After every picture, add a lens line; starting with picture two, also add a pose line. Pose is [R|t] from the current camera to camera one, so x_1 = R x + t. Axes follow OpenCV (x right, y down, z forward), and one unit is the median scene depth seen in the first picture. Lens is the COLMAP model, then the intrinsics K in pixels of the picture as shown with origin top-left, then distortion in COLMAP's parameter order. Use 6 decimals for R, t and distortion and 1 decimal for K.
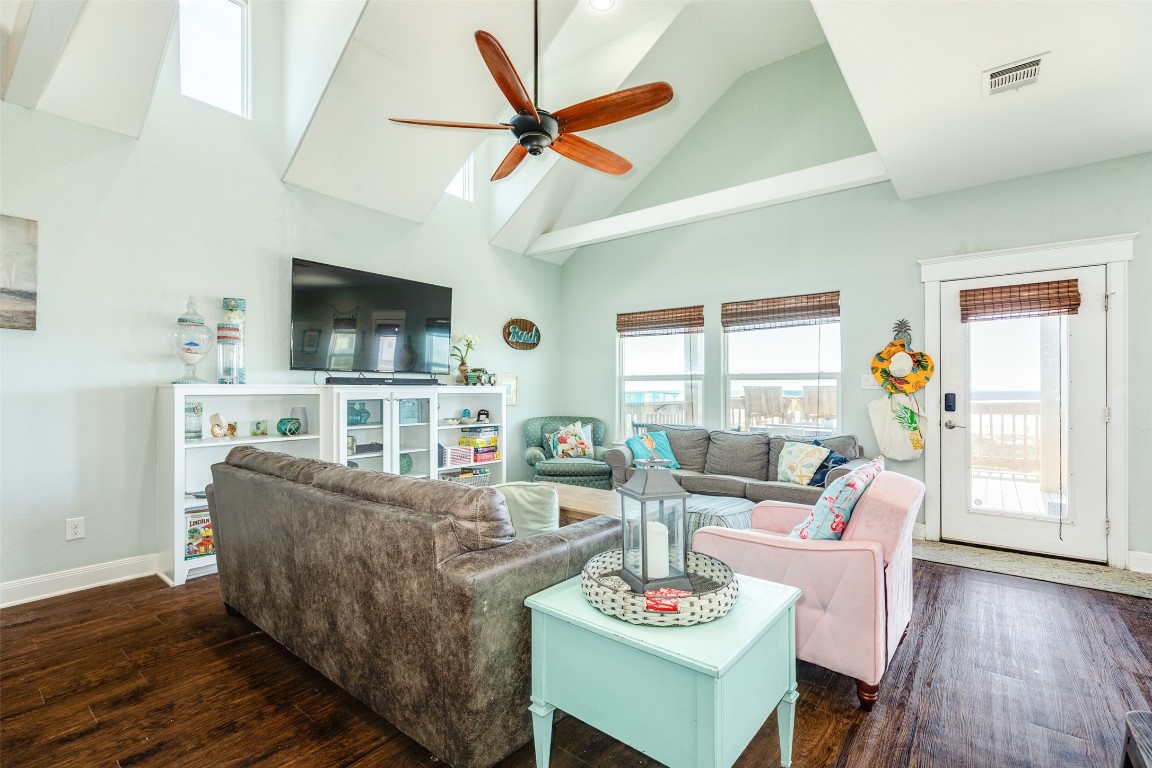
lens RADIAL K [[513.6, 0, 577.8], [0, 513.6, 387.7], [0, 0, 1]] dist [0.003917, 0.000325]
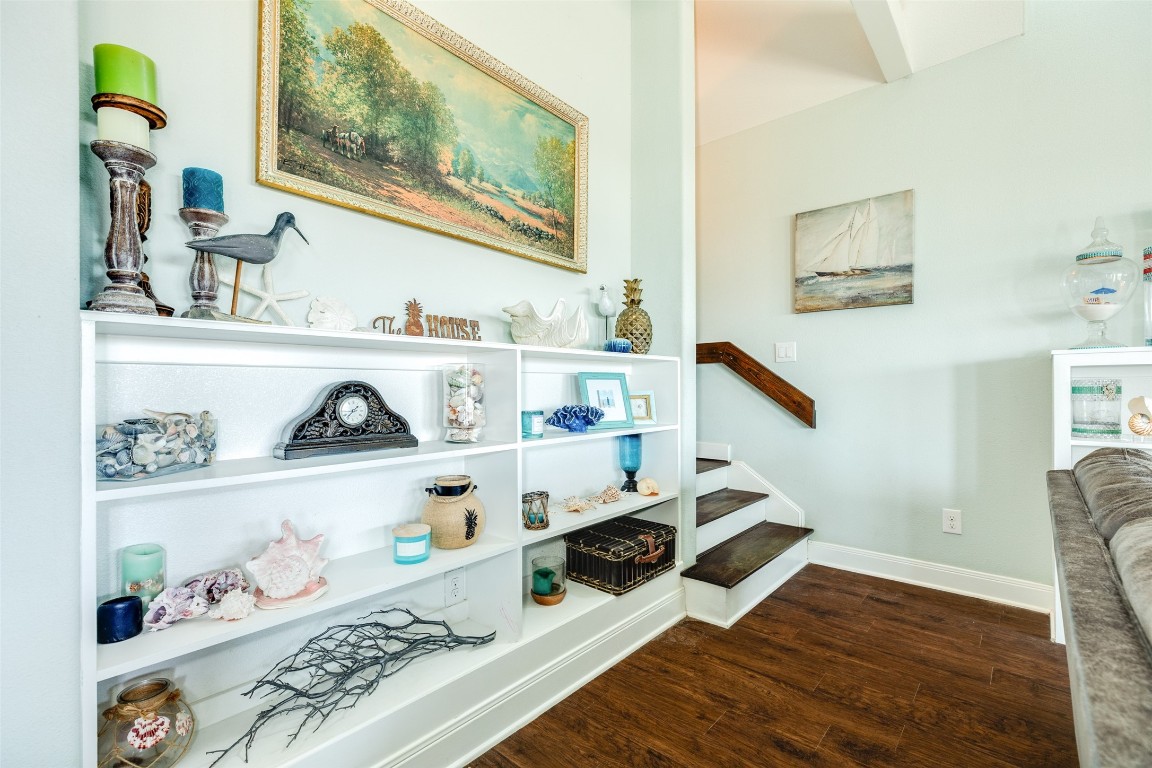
lens RADIAL K [[513.6, 0, 567.7], [0, 513.6, 387.0], [0, 0, 1]] dist [0.003917, 0.000325]
pose [[-0.064419, -0.000136, -0.997923, -0.039220], [0.005950, 0.999982, -0.000520, 0.030409], [0.997905, -0.005971, -0.064417, 0.309358]]
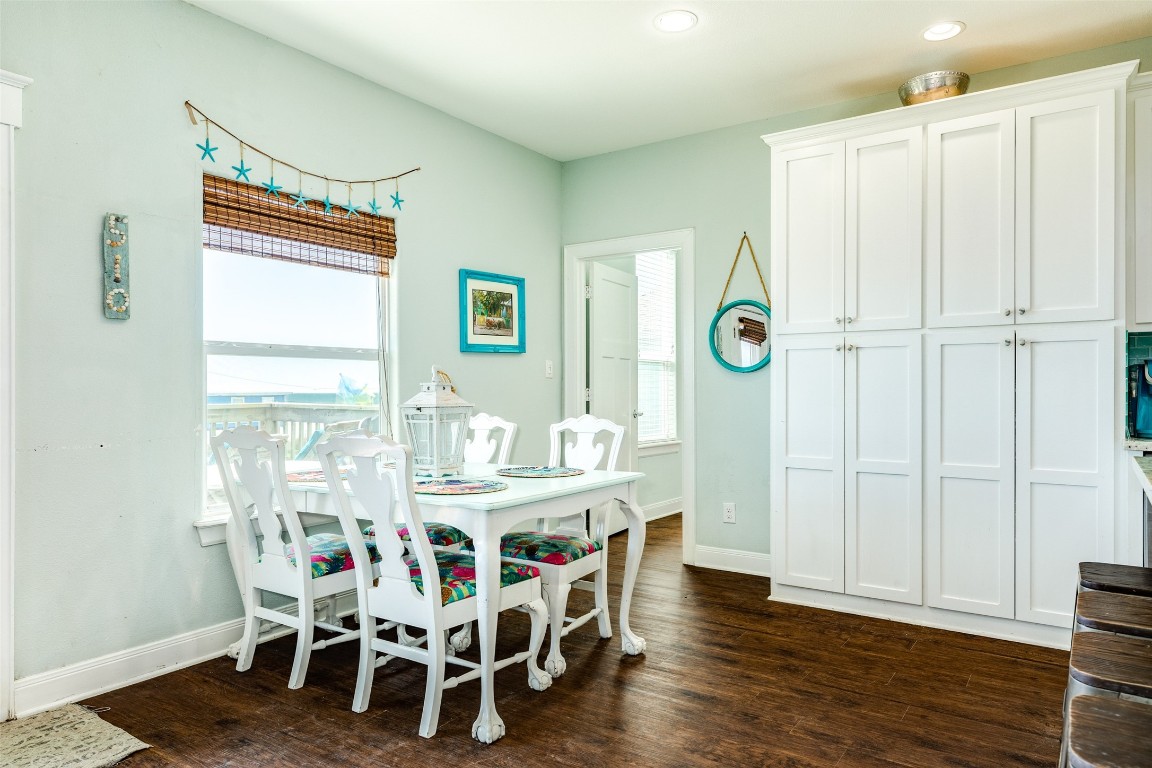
lens RADIAL K [[740.5, 0, 580.6], [0, 740.5, 384.3], [0, 0, 1]] dist [0.022772, 0.000019]
pose [[-0.058875, 0.005143, 0.998252, 0.236625], [-0.004907, 0.999973, -0.005441, 0.013839], [-0.998253, -0.005219, -0.058848, 0.413252]]
